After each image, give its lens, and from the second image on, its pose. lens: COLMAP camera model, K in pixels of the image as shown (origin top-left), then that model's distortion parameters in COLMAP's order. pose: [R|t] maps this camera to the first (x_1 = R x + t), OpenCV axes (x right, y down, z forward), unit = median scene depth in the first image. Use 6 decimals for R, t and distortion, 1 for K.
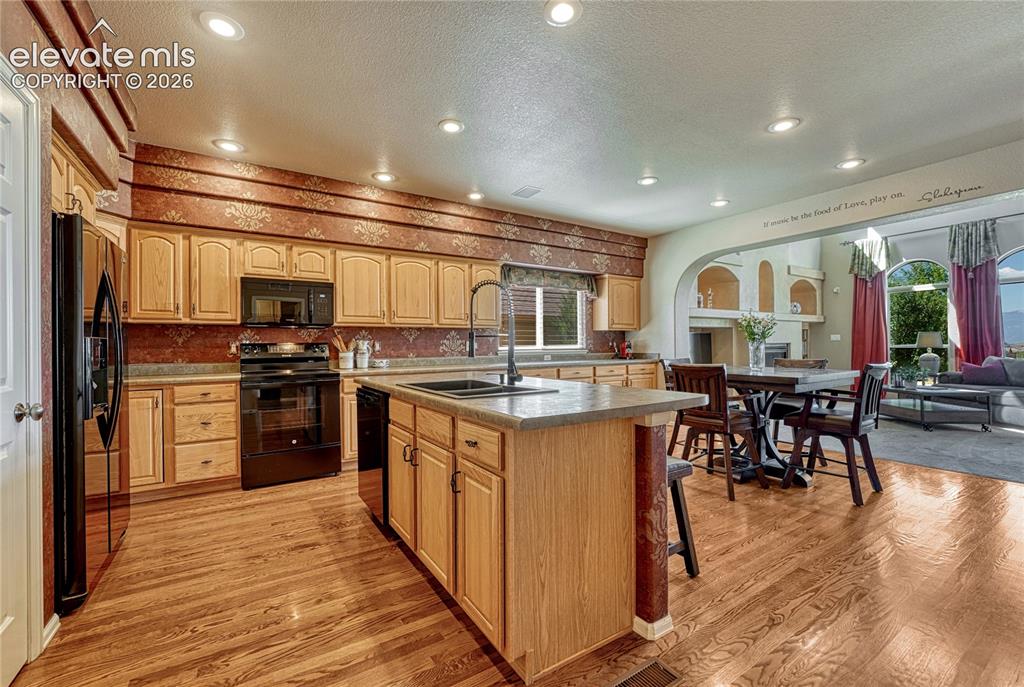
lens RADIAL K [[429.6, 0, 512.0], [0, 429.6, 343.5], [0, 0, 1]] dist [-0.003268, -0.000447]
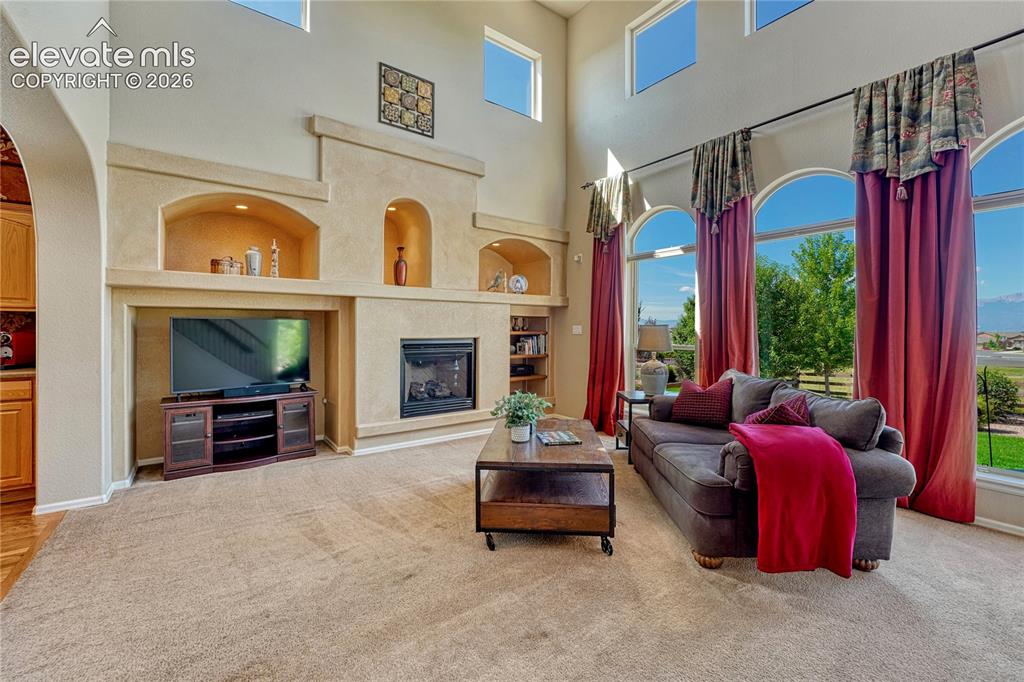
lens RADIAL K [[422.8, 0, 512.4], [0, 422.8, 330.0], [0, 0, 1]] dist [-0.008552, 0.000078]
pose [[0.997776, 0.015510, 0.064821, 0.866682], [-0.015912, 0.999857, 0.005692, -0.021835], [-0.064723, -0.006711, 0.997881, 0.501345]]
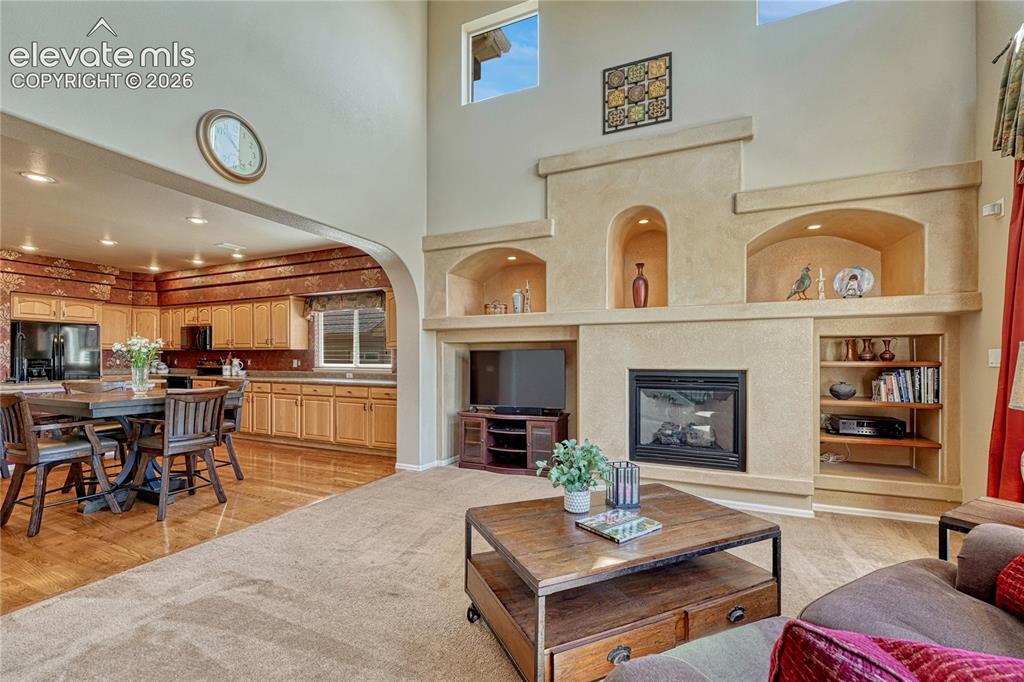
lens RADIAL K [[421.3, 0, 522.3], [0, 421.3, 362.1], [0, 0, 1]] dist [-0.002432, -0.000362]
pose [[0.555305, 0.011535, -0.831567, 1.158580], [-0.010185, 0.999923, 0.007068, -0.012127], [0.831584, 0.004545, 0.555380, 0.752611]]
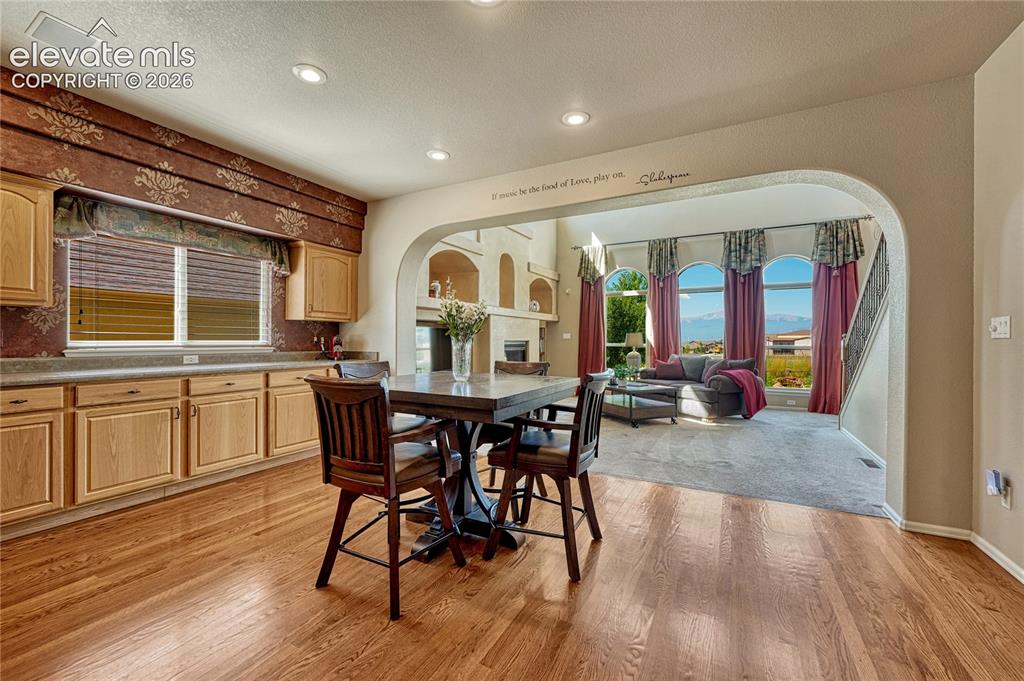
lens RADIAL K [[418.9, 0, 512.0], [0, 418.9, 340.5], [0, 0, 1]] dist [-0.006682, -0.000034]
pose [[0.874975, 0.012363, 0.484011, 0.192743], [-0.013669, 0.999906, -0.000830, -0.000850], [-0.483976, -0.005890, 0.875061, 0.228059]]
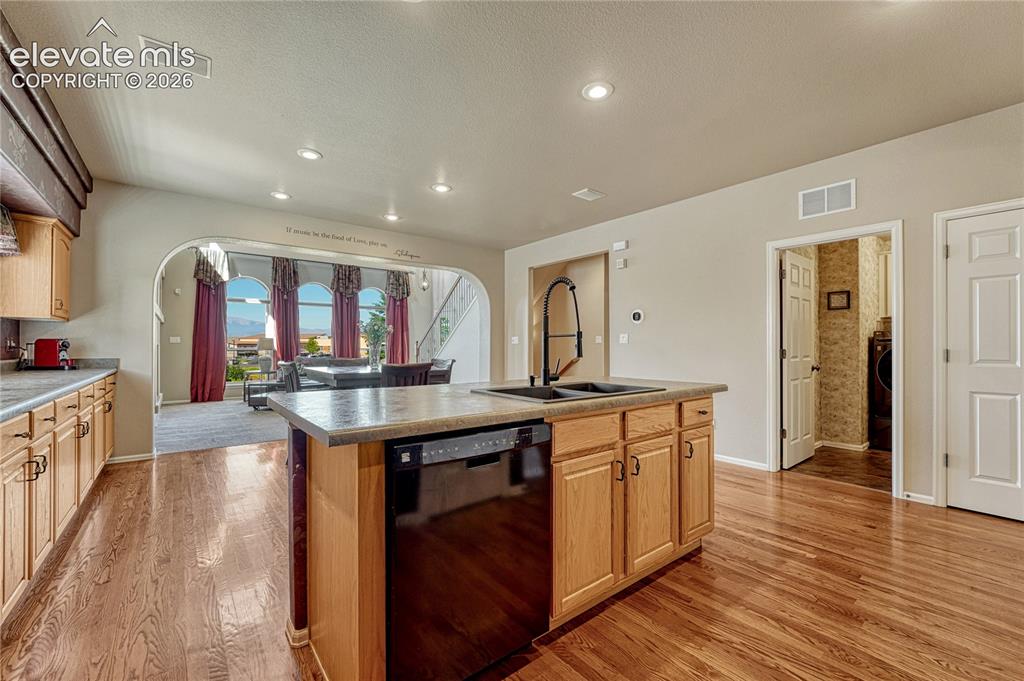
lens RADIAL K [[418.9, 0, 512.0], [0, 418.9, 340.5], [0, 0, 1]] dist [-0.006682, -0.000034]
pose [[-0.095627, 0.020363, 0.995209, -0.375016], [-0.005842, 0.999762, -0.021017, 0.005256], [-0.995400, -0.007824, -0.095485, 0.459381]]
